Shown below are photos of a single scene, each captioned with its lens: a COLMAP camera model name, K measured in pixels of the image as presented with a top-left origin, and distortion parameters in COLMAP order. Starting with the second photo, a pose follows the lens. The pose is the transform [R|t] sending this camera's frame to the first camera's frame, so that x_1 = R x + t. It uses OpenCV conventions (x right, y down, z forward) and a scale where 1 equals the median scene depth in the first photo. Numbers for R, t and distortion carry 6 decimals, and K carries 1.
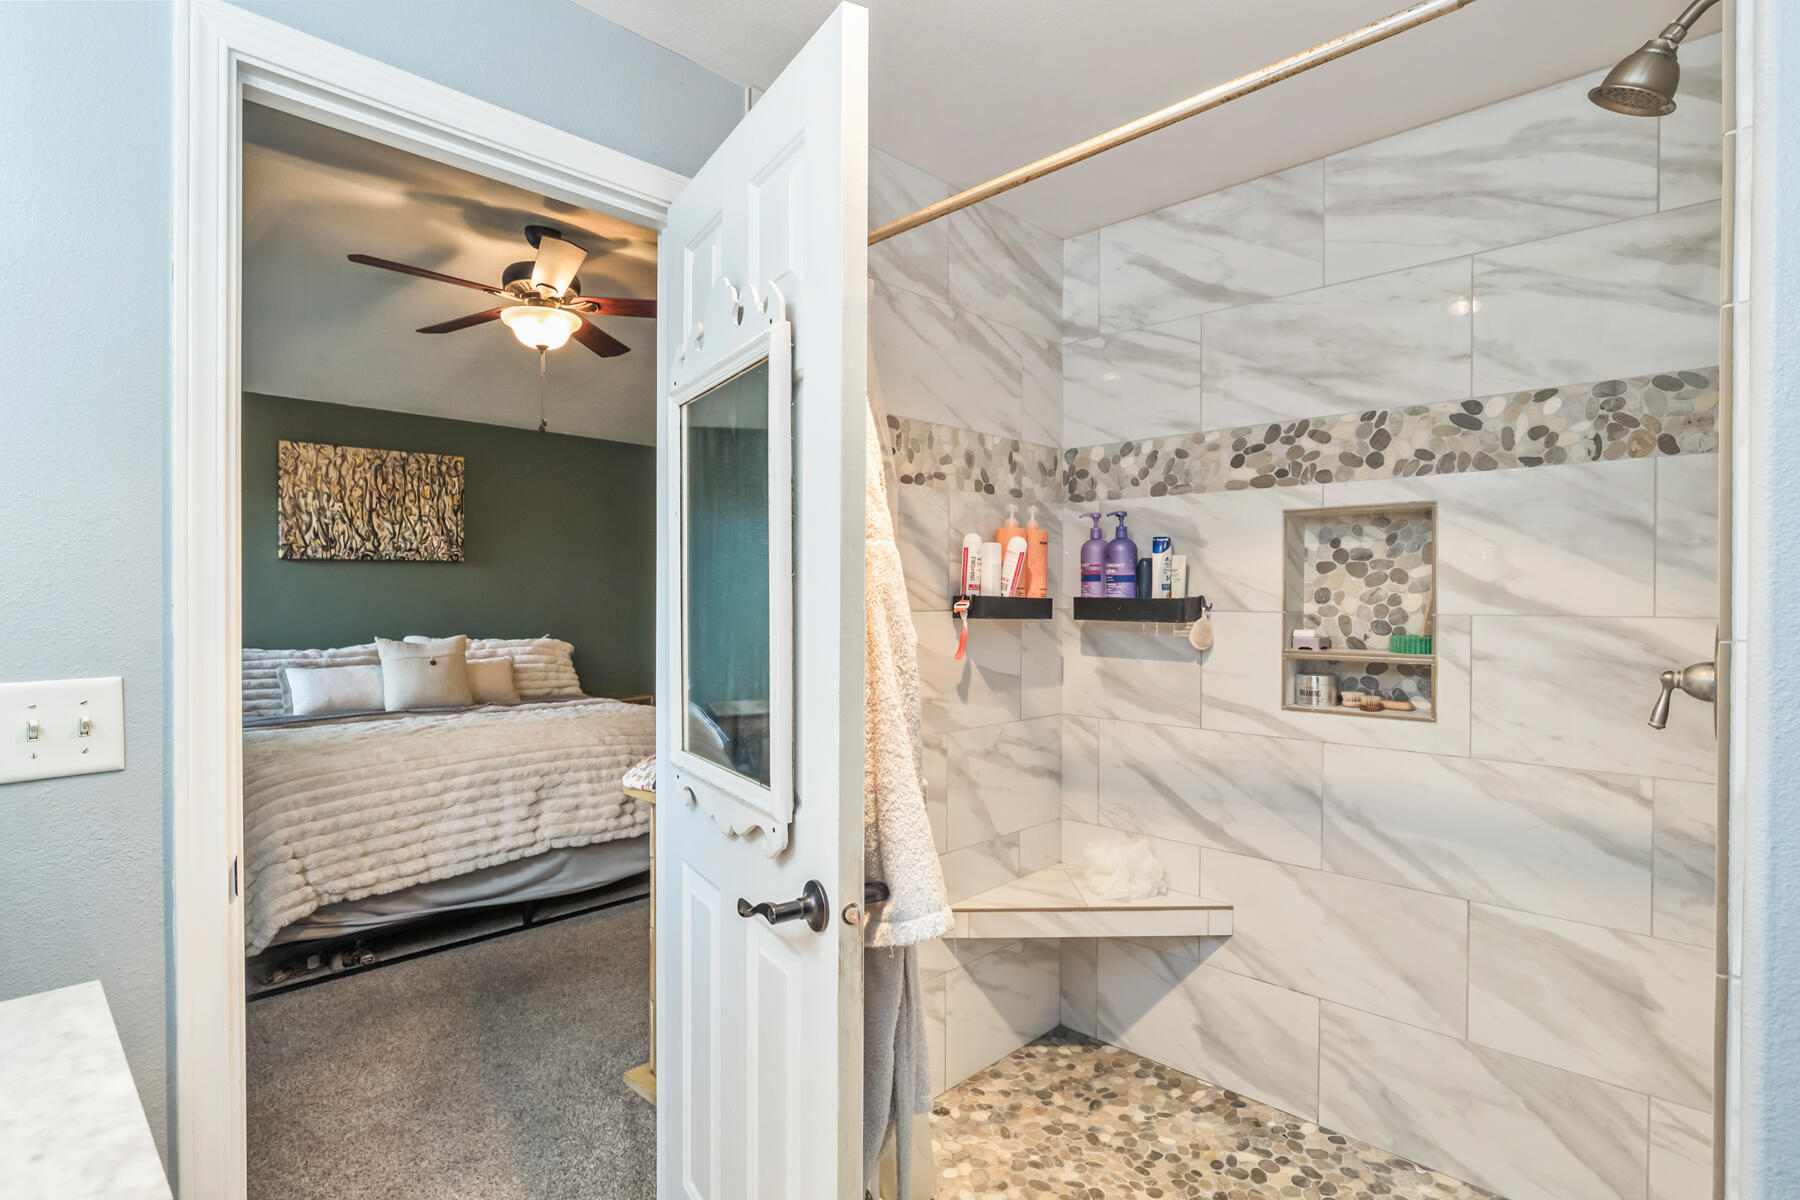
lens RADIAL K [[912.3, 0, 898.5], [0, 912.3, 595.9], [0, 0, 1]] dist [-0.023693, 0.011097]
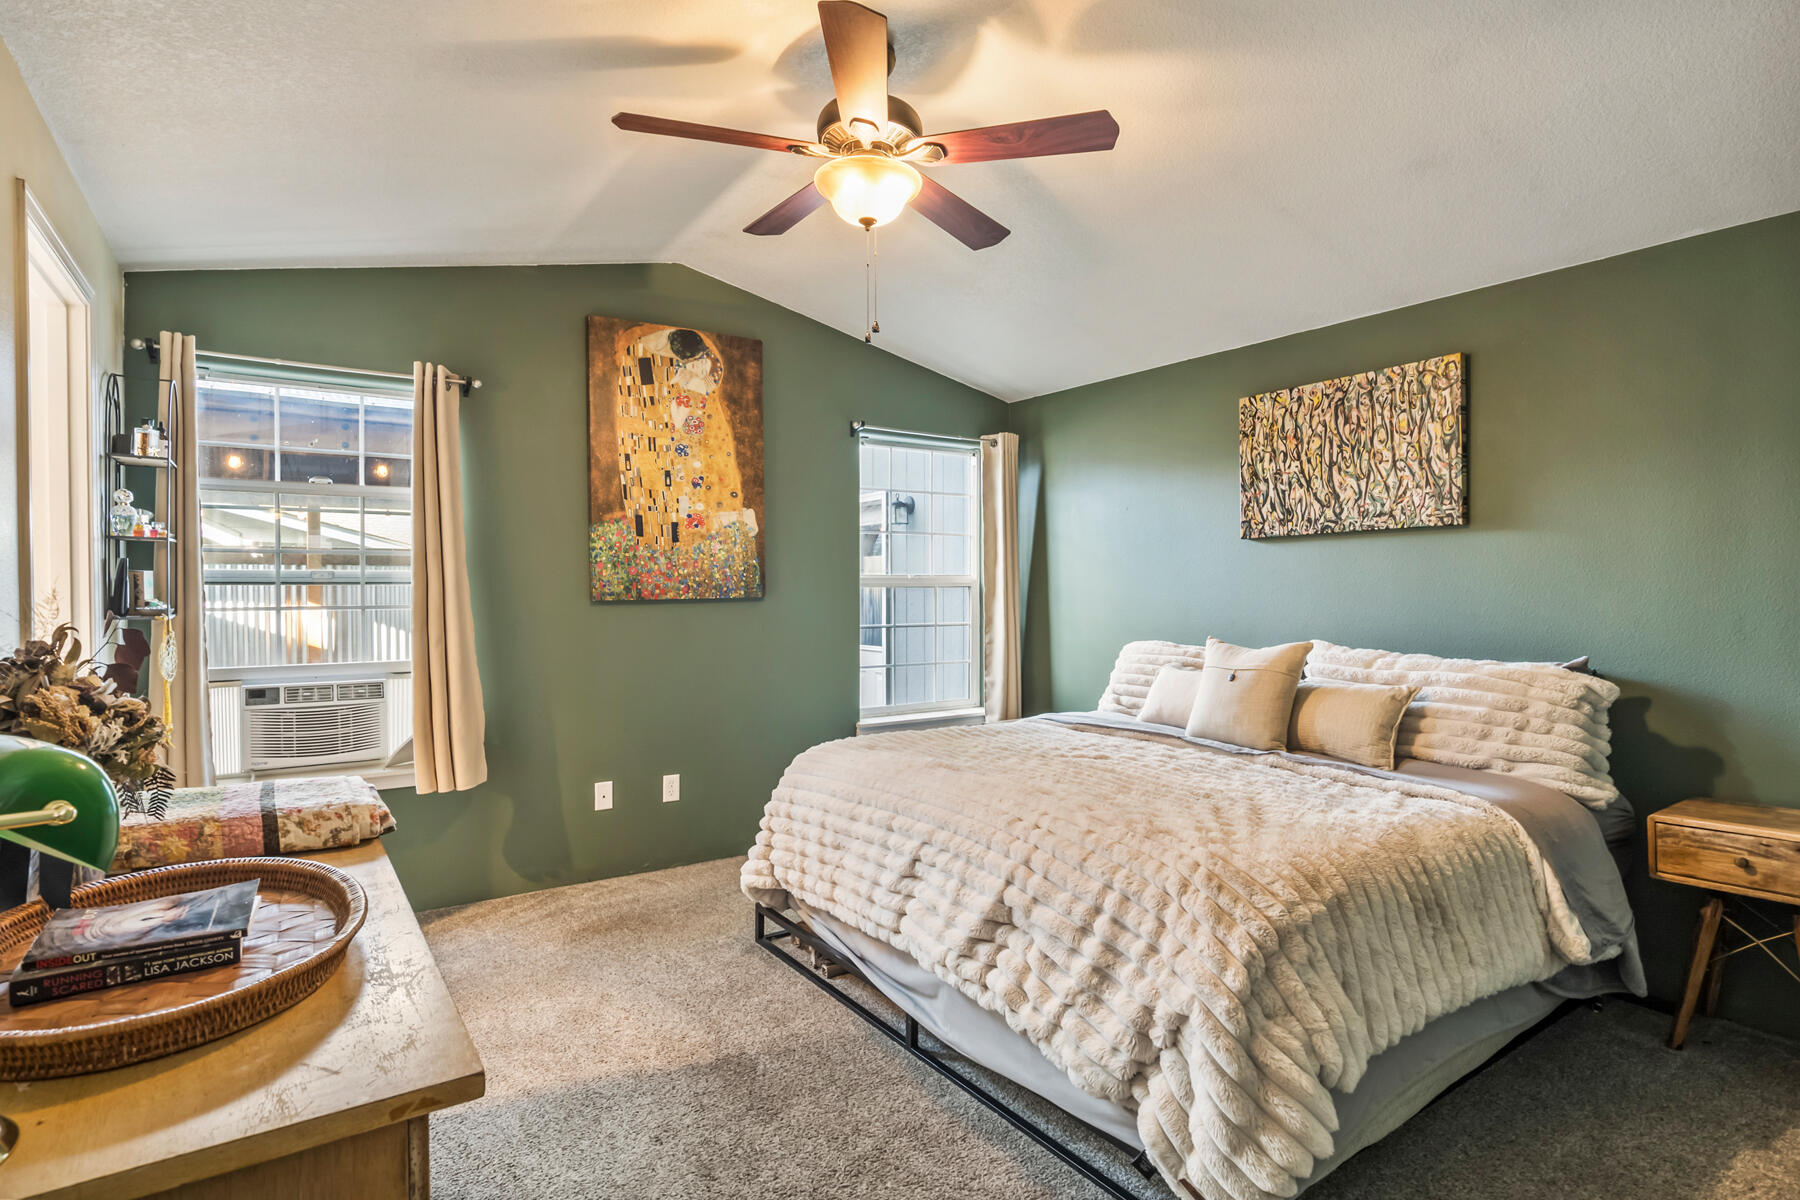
lens RADIAL K [[912.3, 0, 901.8], [0, 912.3, 603.0], [0, 0, 1]] dist [-0.023693, 0.011097]
pose [[-0.193105, 0.013334, -0.981088, 0.200865], [-0.003180, 0.999894, 0.014215, 0.007194], [0.981173, 0.005865, -0.193042, 0.809124]]
